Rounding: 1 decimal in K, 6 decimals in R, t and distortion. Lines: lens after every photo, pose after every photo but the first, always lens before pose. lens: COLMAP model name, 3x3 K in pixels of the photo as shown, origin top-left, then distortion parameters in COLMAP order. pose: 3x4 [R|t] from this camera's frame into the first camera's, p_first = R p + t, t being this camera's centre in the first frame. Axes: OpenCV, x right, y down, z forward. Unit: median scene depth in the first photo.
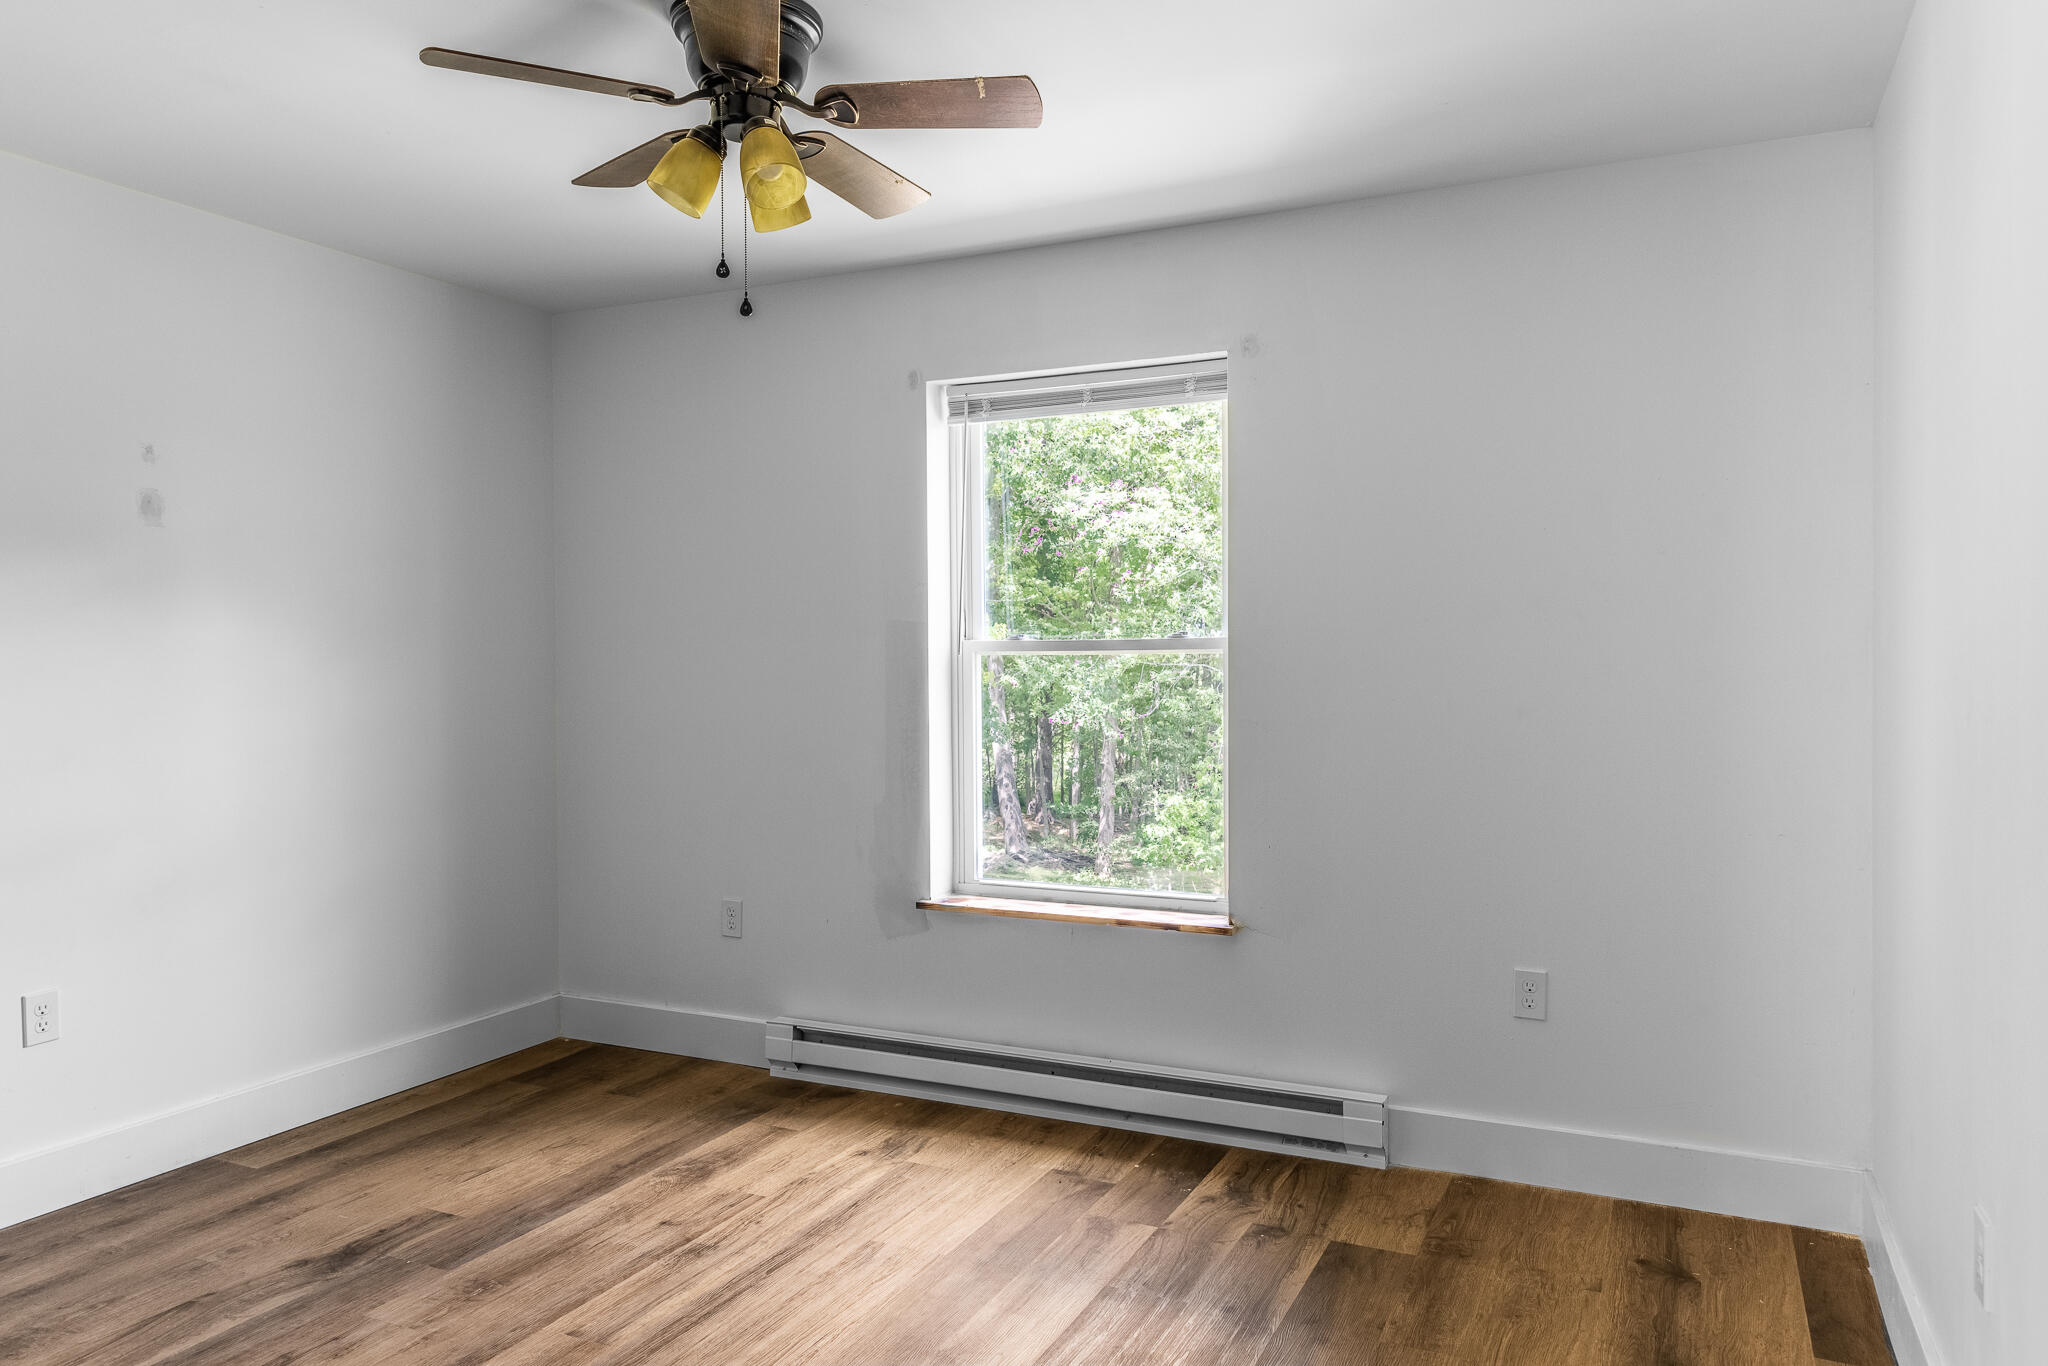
lens RADIAL K [[1385.1, 0, 1028.7], [0, 1385.1, 698.5], [0, 0, 1]] dist [0.010202, 0.001292]
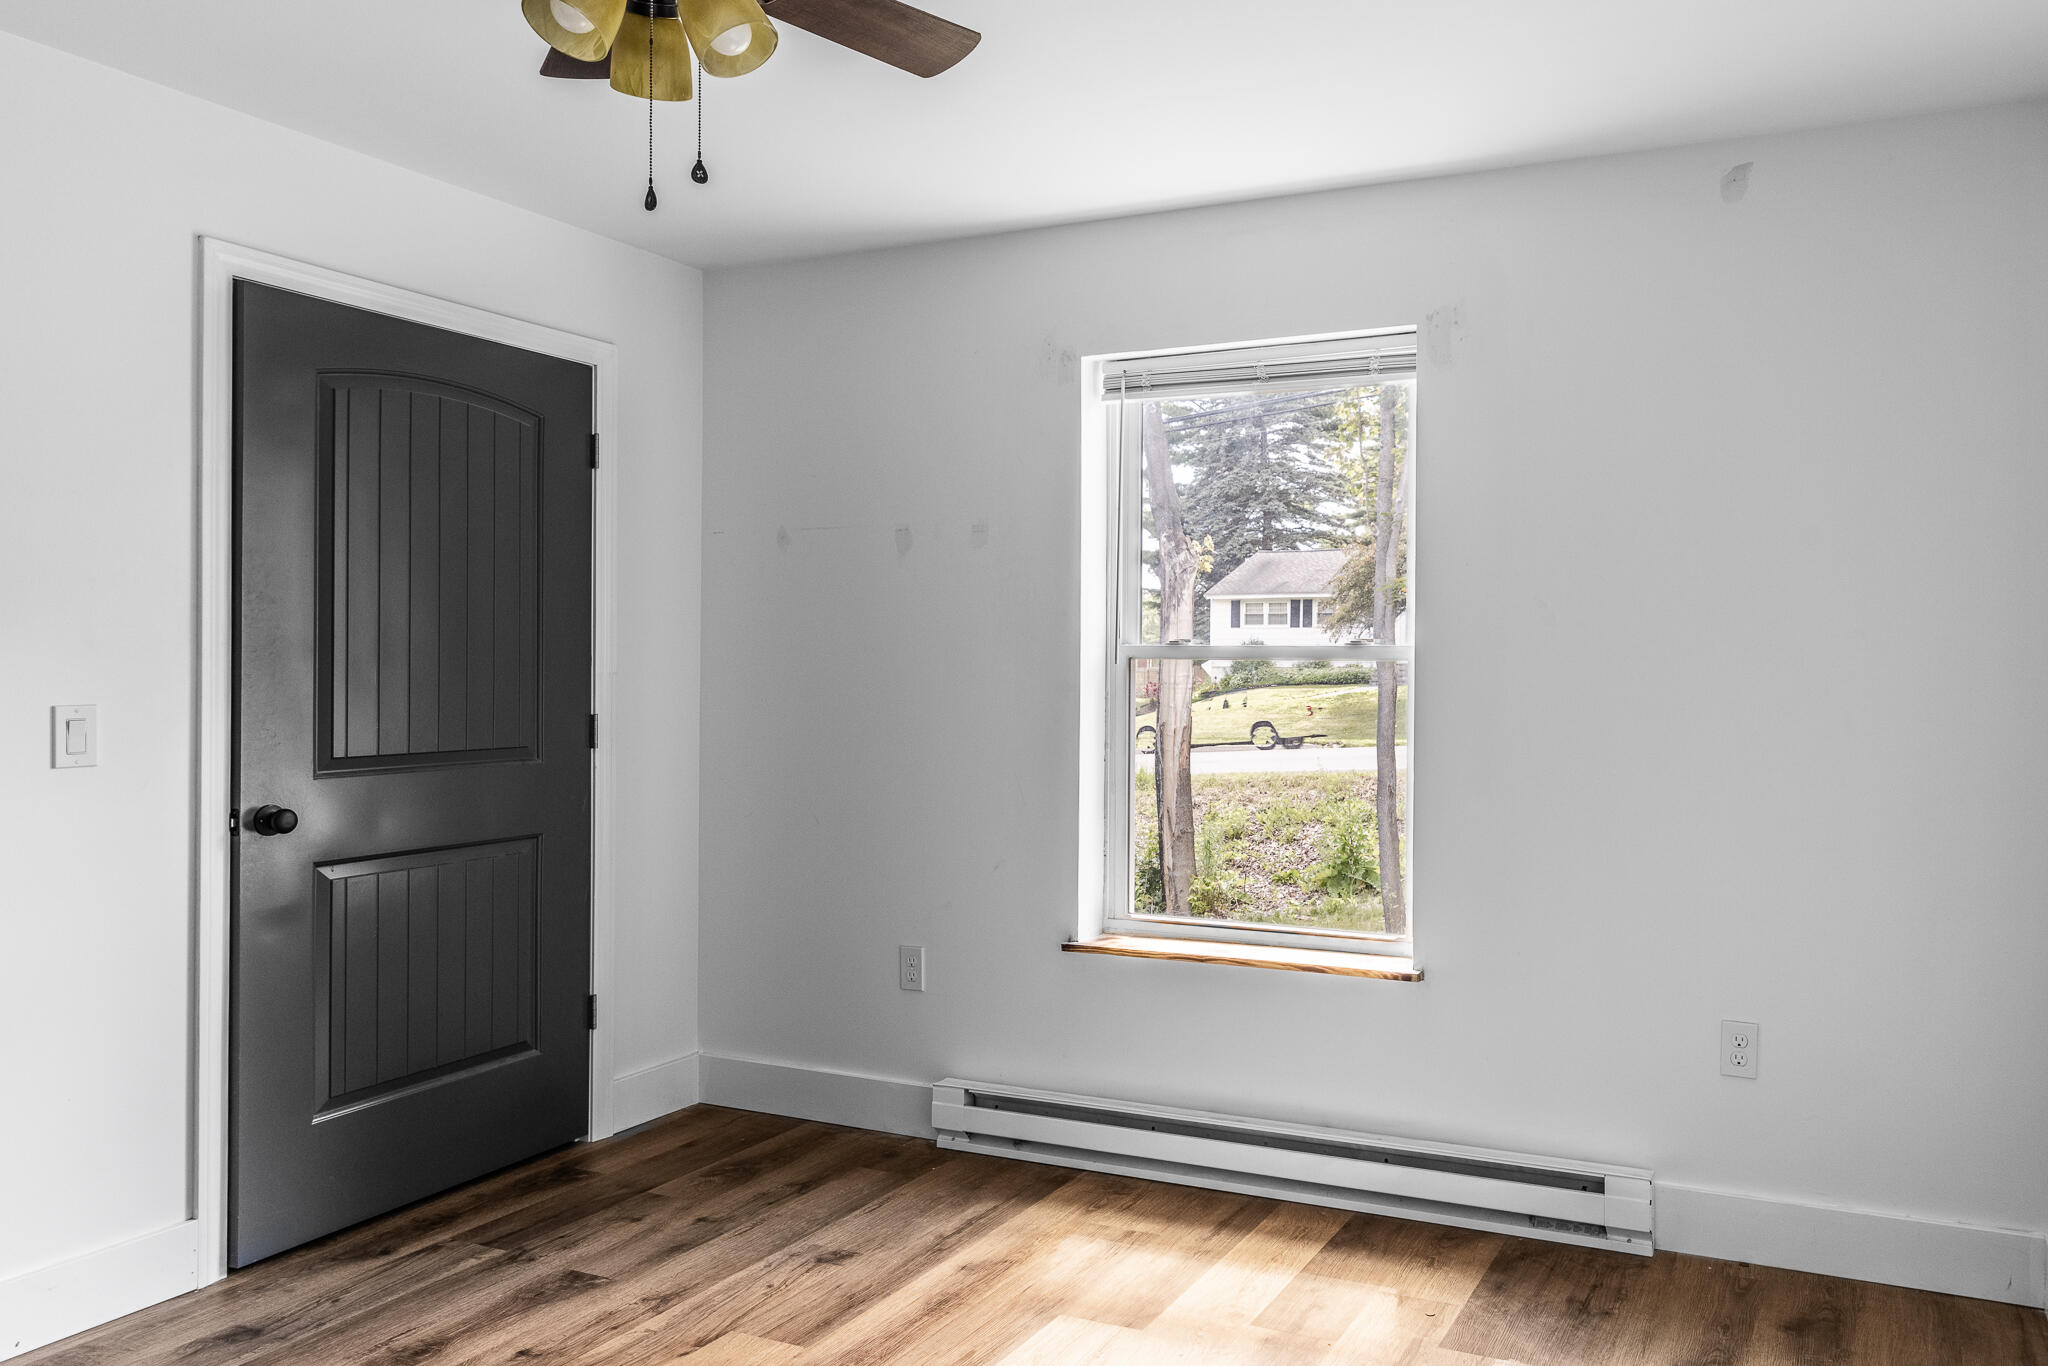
lens RADIAL K [[1485.0, 0, 1020.0], [0, 1485.0, 667.3], [0, 0, 1]] dist [-0.014032, -0.007012]
pose [[0.999964, 0.004455, 0.007289, -0.142694], [-0.004252, 0.999611, -0.027556, -0.003082], [-0.007409, 0.027524, 0.999594, 0.062301]]
